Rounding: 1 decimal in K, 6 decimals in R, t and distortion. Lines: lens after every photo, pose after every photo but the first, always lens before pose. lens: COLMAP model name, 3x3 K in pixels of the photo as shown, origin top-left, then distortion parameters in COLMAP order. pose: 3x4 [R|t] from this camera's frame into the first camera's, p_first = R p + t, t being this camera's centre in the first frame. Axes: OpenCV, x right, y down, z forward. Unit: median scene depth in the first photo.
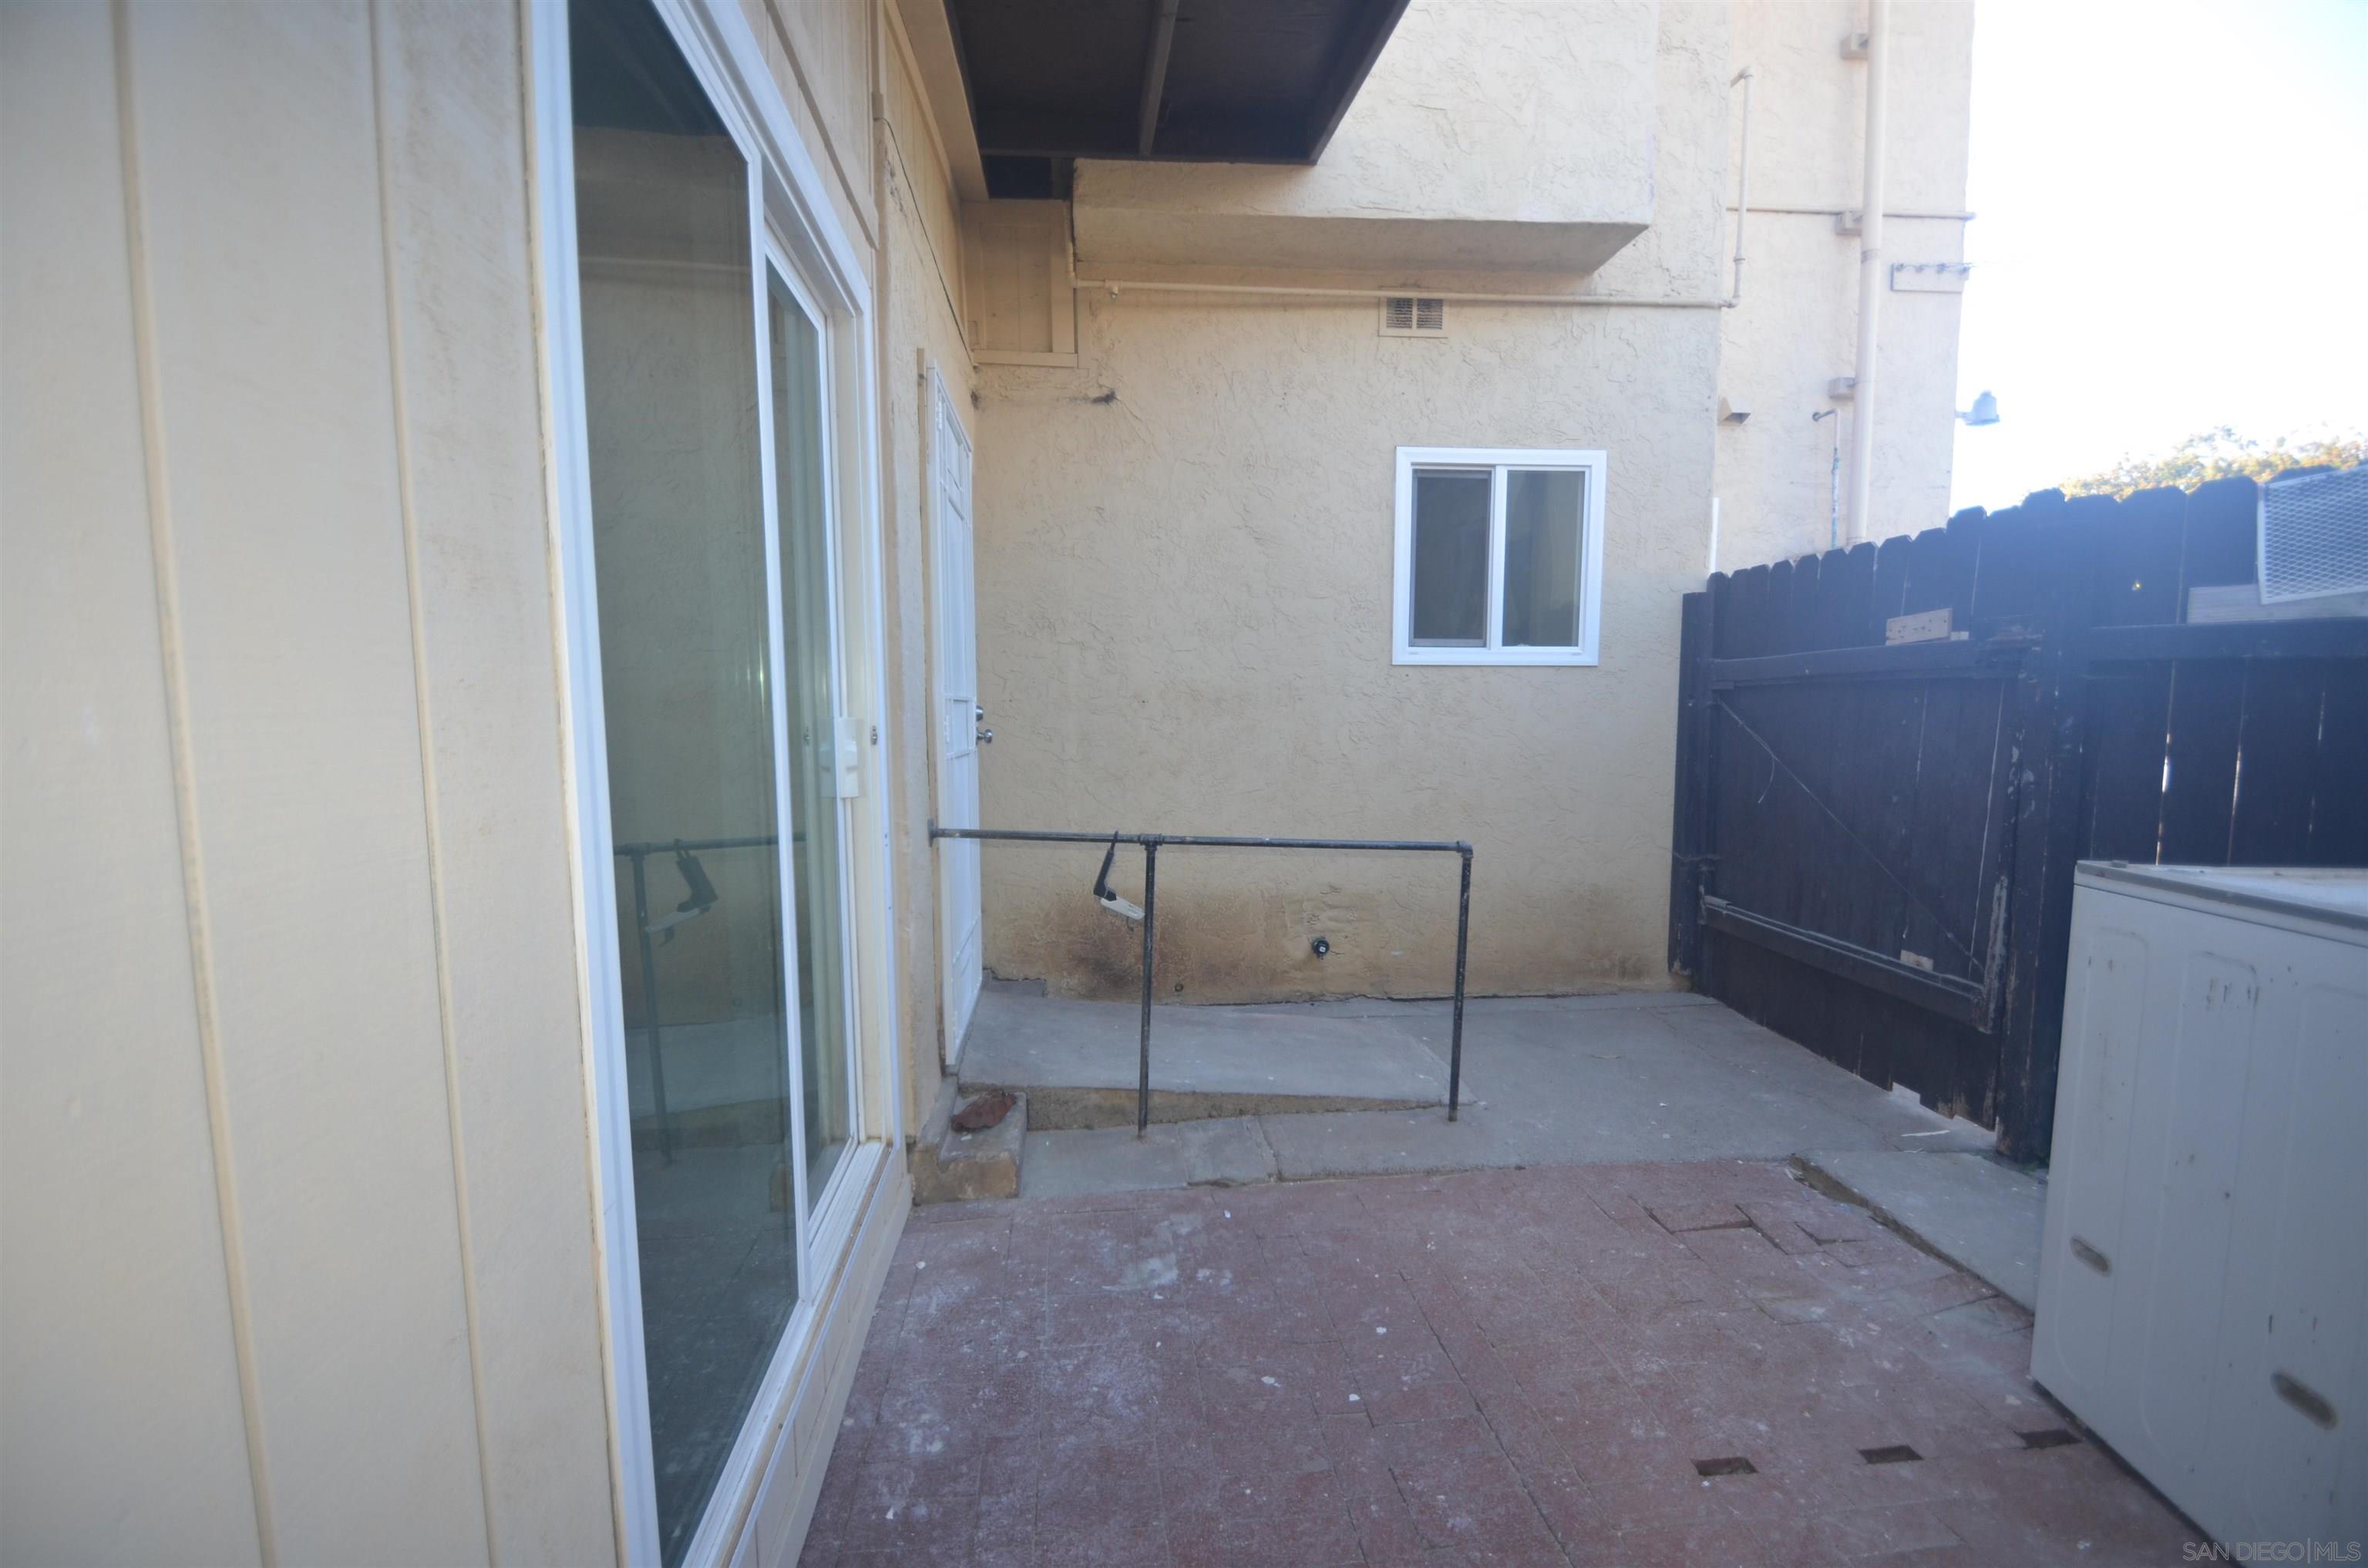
lens RADIAL K [[990.9, 0, 1179.2], [0, 990.9, 800.1], [0, 0, 1]] dist [-0.000301, 0.000089]
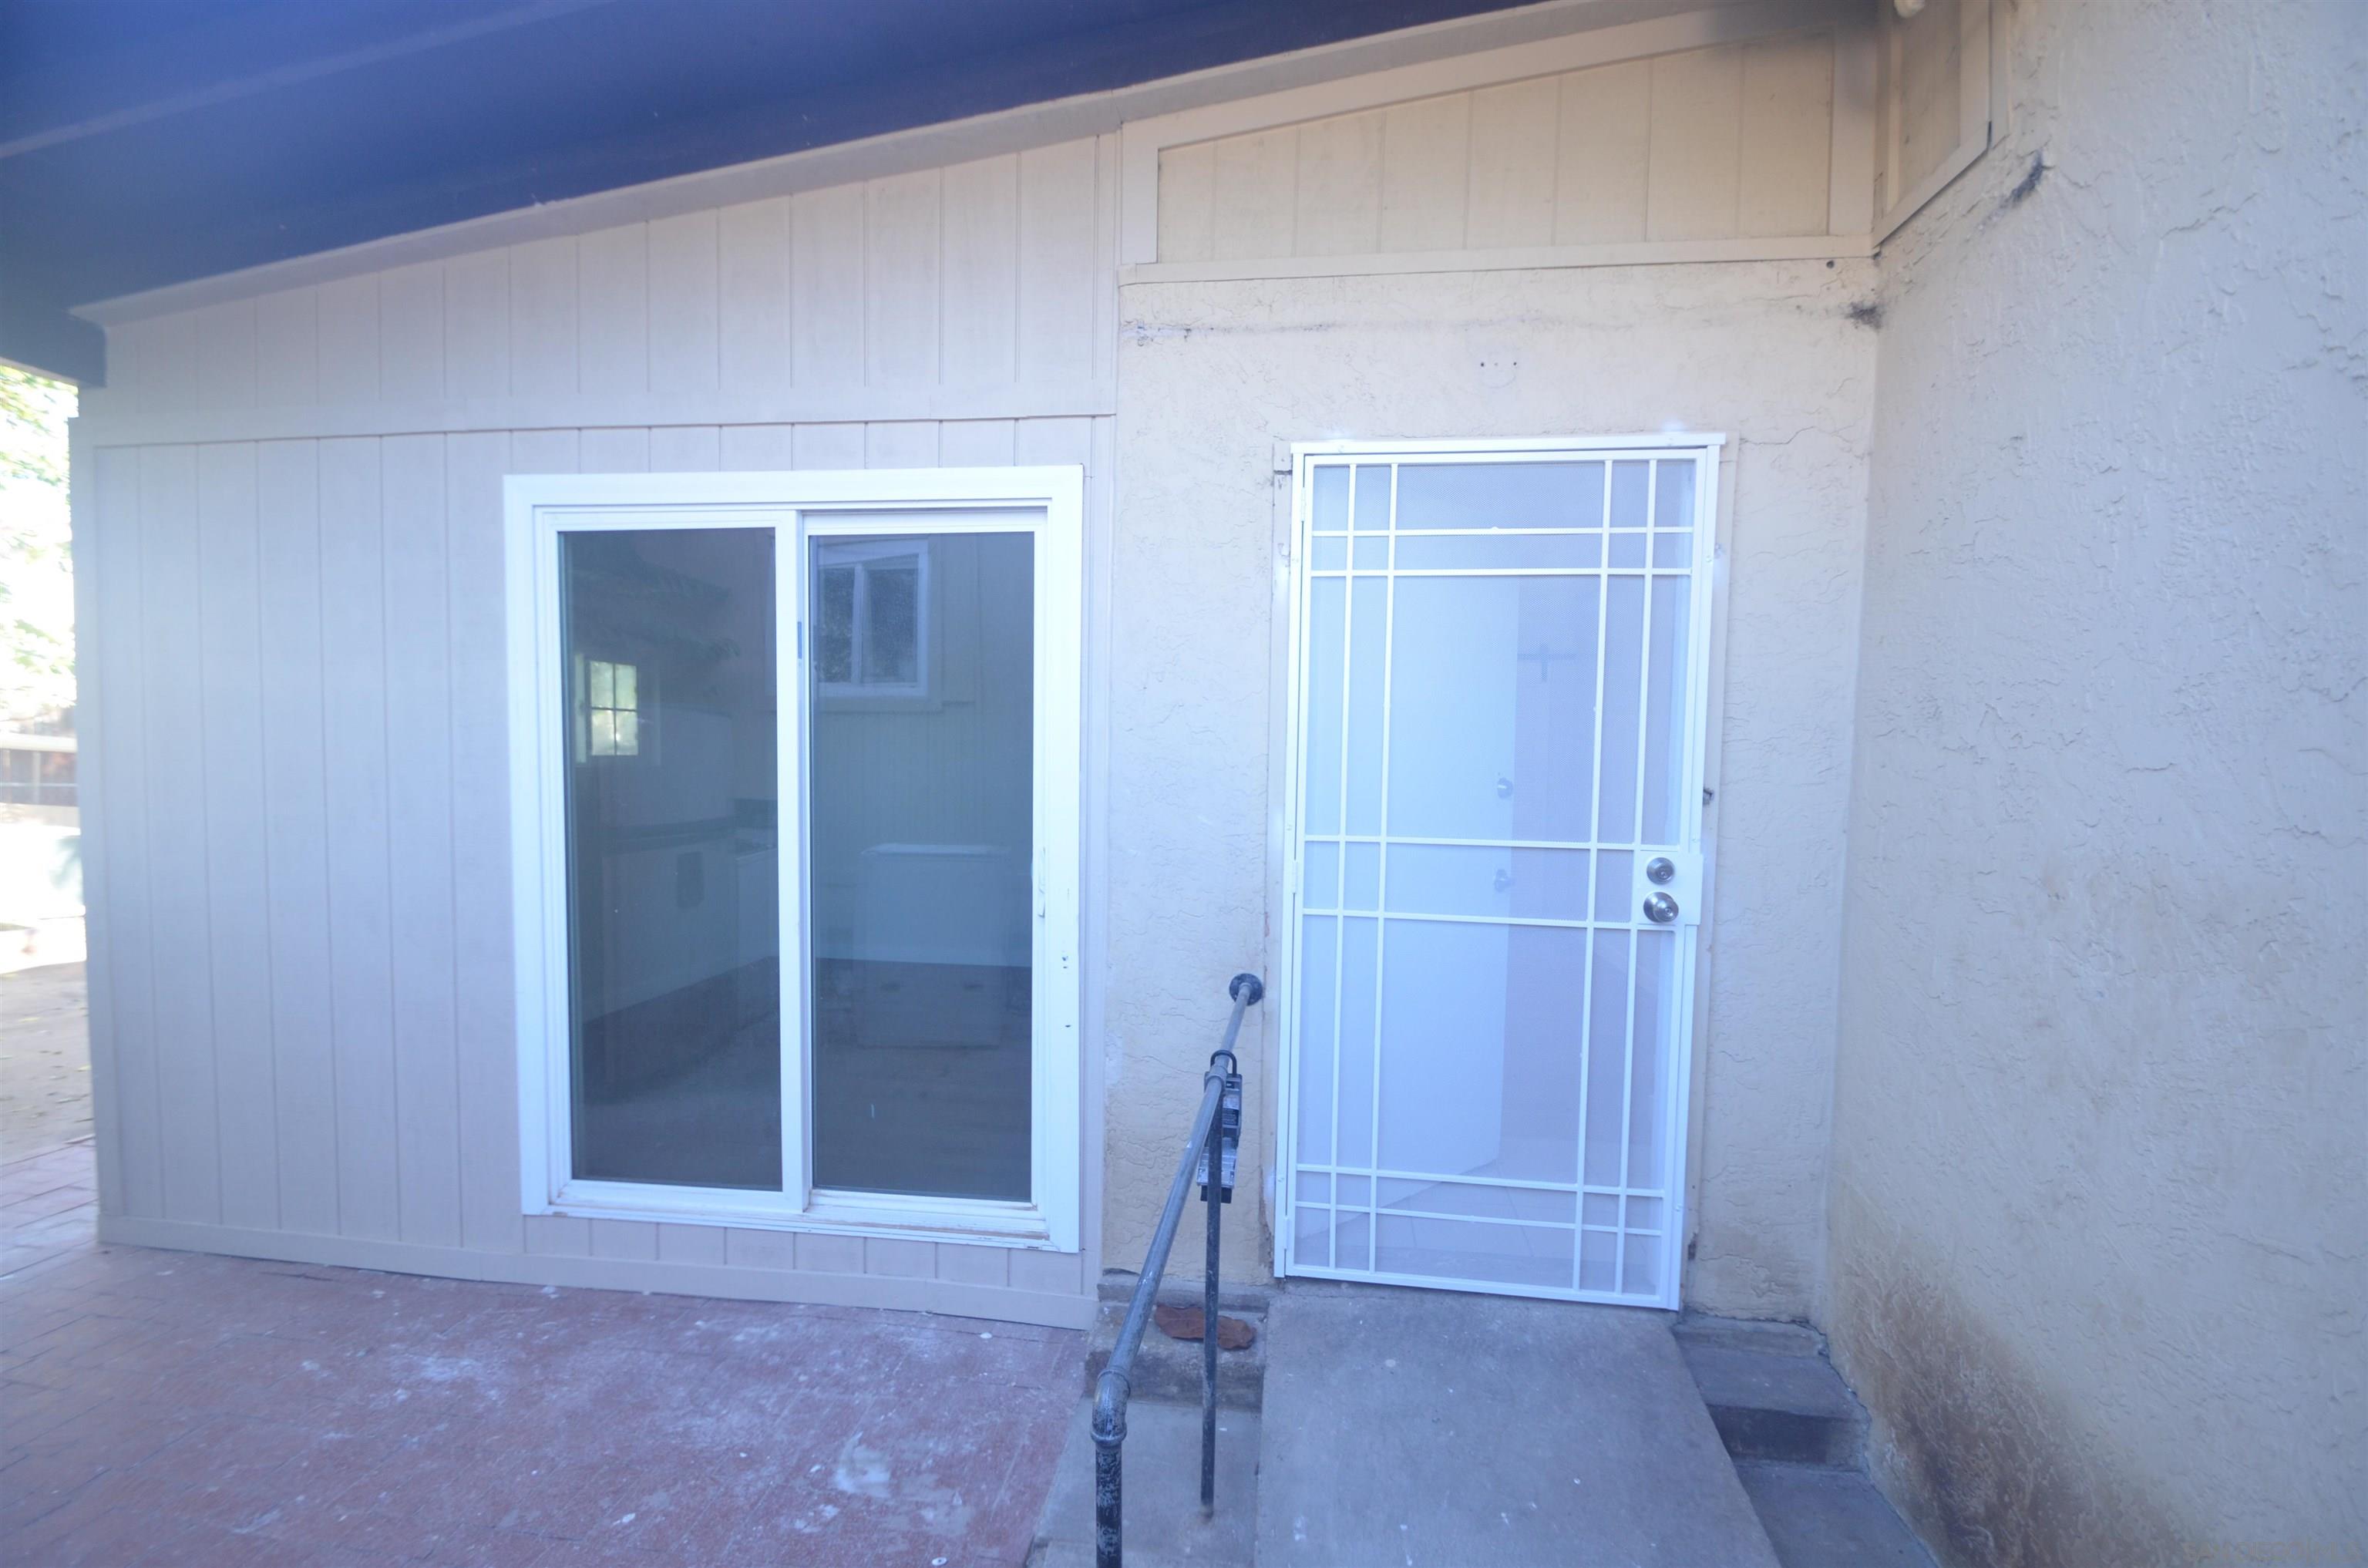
lens RADIAL K [[1034.5, 0, 1184.0], [0, 1034.5, 784.0], [0, 0, 1]] dist [0.000177, -0.000049]
pose [[-0.207240, 0.048238, -0.977100, 0.841439], [-0.099668, 0.992546, 0.070140, -0.268740], [0.973200, 0.111921, -0.200888, 1.435856]]
